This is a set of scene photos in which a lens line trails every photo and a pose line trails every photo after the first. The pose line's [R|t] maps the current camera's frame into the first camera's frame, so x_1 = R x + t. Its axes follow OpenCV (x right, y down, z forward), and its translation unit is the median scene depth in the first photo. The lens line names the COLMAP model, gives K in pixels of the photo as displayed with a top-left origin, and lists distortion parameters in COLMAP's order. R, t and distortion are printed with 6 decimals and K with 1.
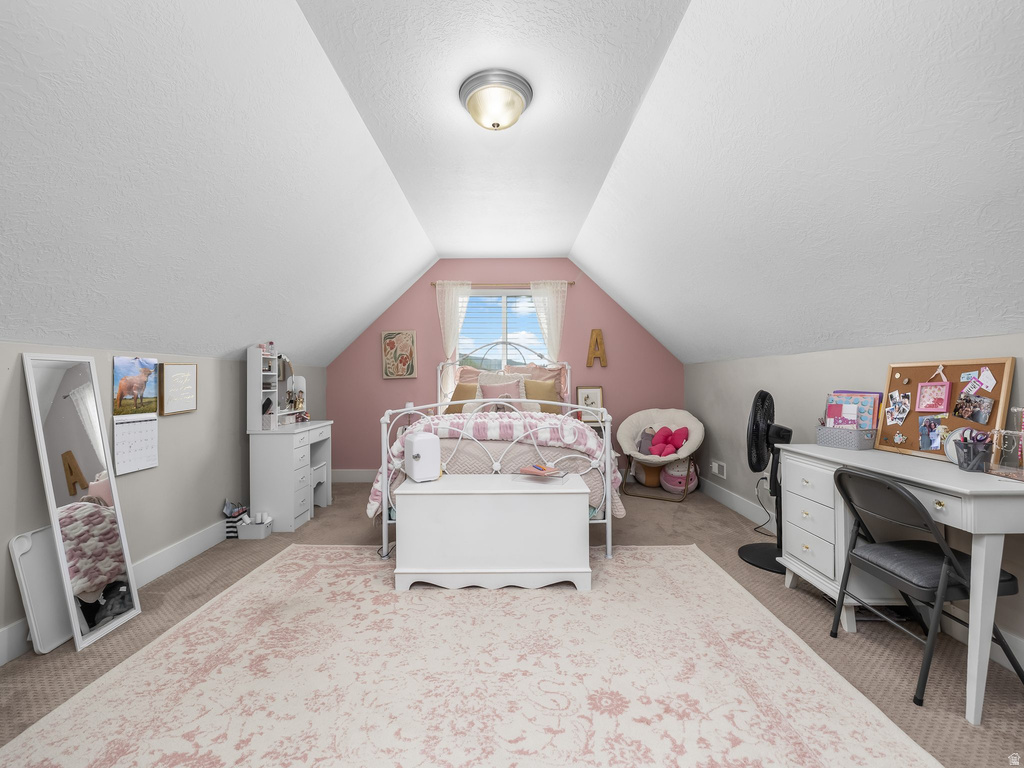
lens RADIAL K [[431.3, 0, 506.7], [0, 431.3, 387.2], [0, 0, 1]] dist [0.000847, 0.000021]
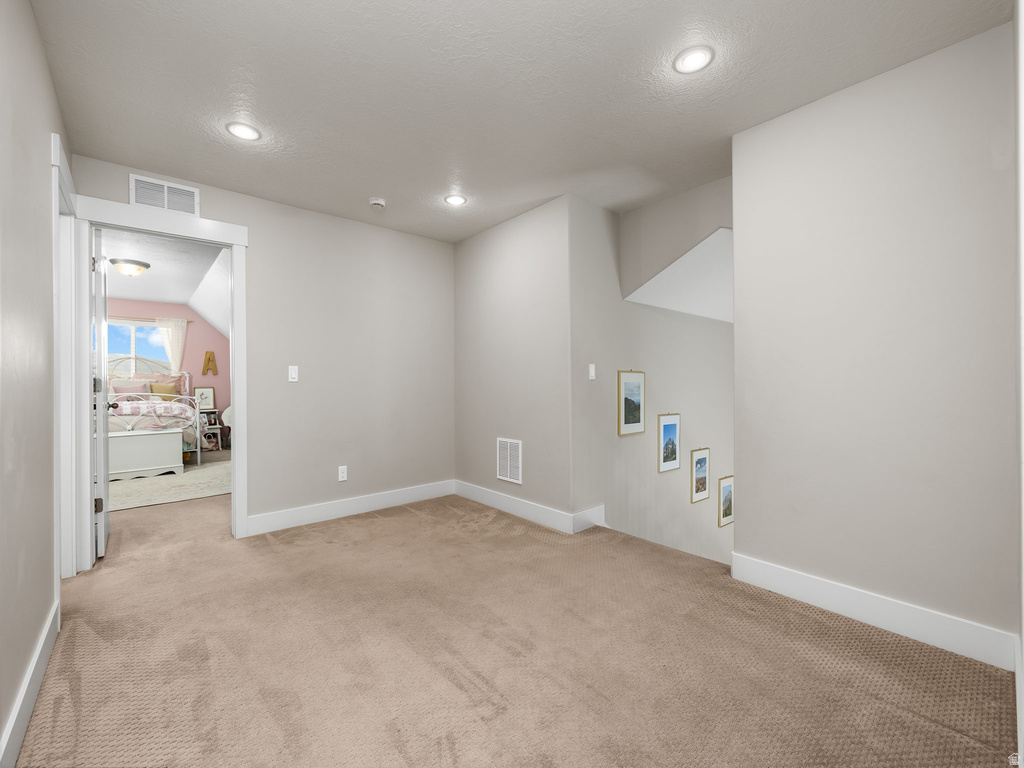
lens RADIAL K [[431.3, 0, 506.7], [0, 431.3, 387.2], [0, 0, 1]] dist [0.000847, 0.000021]
pose [[0.757844, -0.001409, 0.652435, -0.001803], [0.005237, 0.999979, -0.003924, 0.016193], [-0.652415, 0.006391, 0.757835, -1.571083]]
